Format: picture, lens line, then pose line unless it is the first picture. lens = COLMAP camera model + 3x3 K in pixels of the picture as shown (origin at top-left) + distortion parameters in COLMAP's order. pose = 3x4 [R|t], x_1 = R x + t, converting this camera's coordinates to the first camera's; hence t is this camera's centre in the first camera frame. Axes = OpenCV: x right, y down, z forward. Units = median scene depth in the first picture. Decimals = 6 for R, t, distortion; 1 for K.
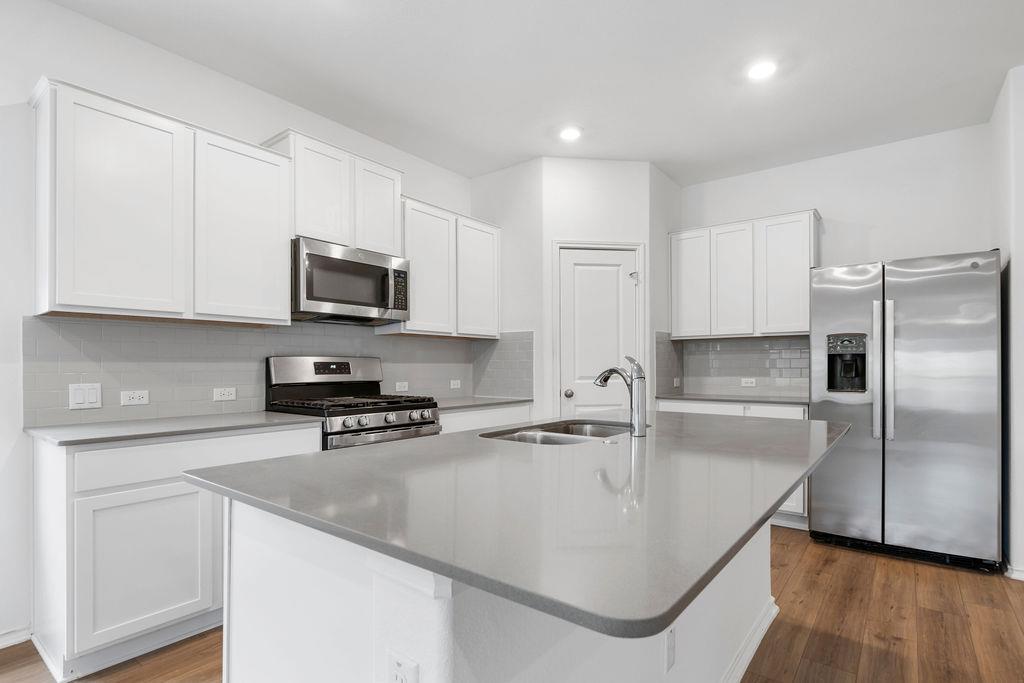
lens RADIAL K [[504.9, 0, 519.0], [0, 504.9, 369.6], [0, 0, 1]] dist [-0.016946, -0.000875]
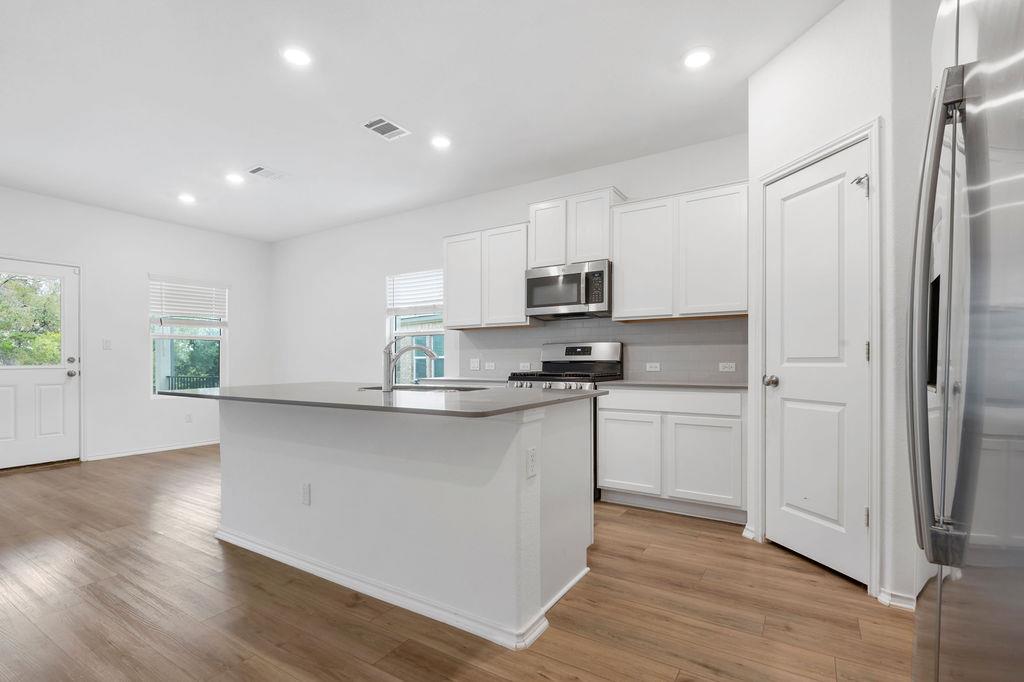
lens RADIAL K [[484.4, 0, 508.8], [0, 484.4, 362.7], [0, 0, 1]] dist [0.010584, -0.001472]
pose [[0.080488, 0.005065, -0.996743, 0.929230], [-0.005023, 0.999976, 0.004676, 0.023726], [0.996743, 0.004630, 0.080512, 0.681786]]
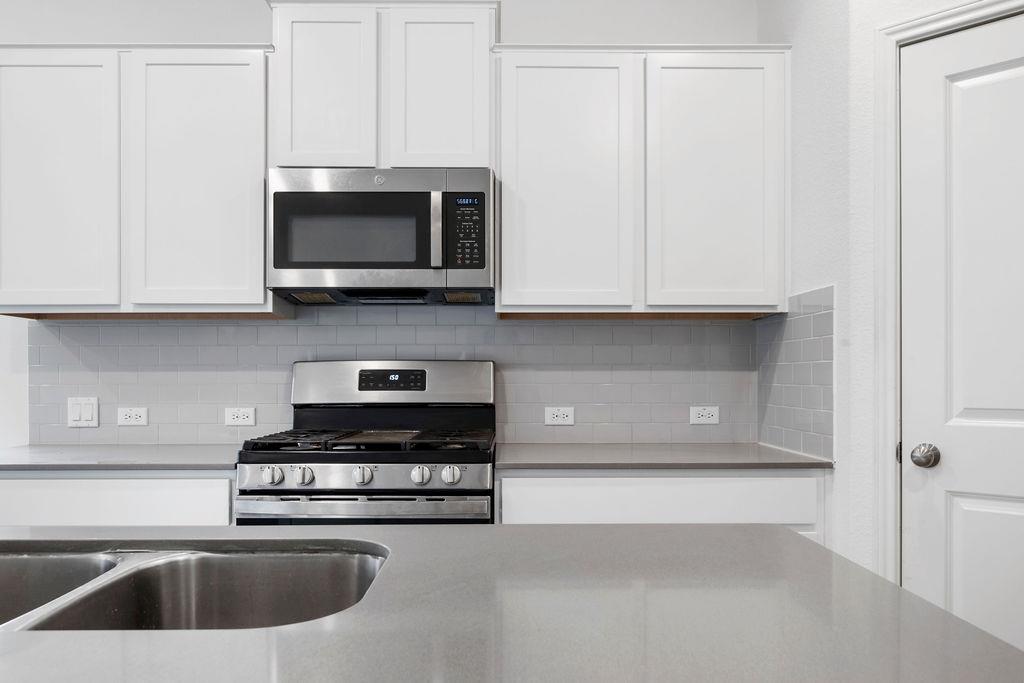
lens RADIAL K [[755.7, 0, 511.7], [0, 755.7, 378.3], [0, 0, 1]] dist [-0.011699, -0.000500]
pose [[0.613441, 0.002172, -0.789738, 0.403278], [-0.005352, 0.999985, -0.001407, -0.004262], [0.789723, 0.005090, 0.613443, 0.553353]]
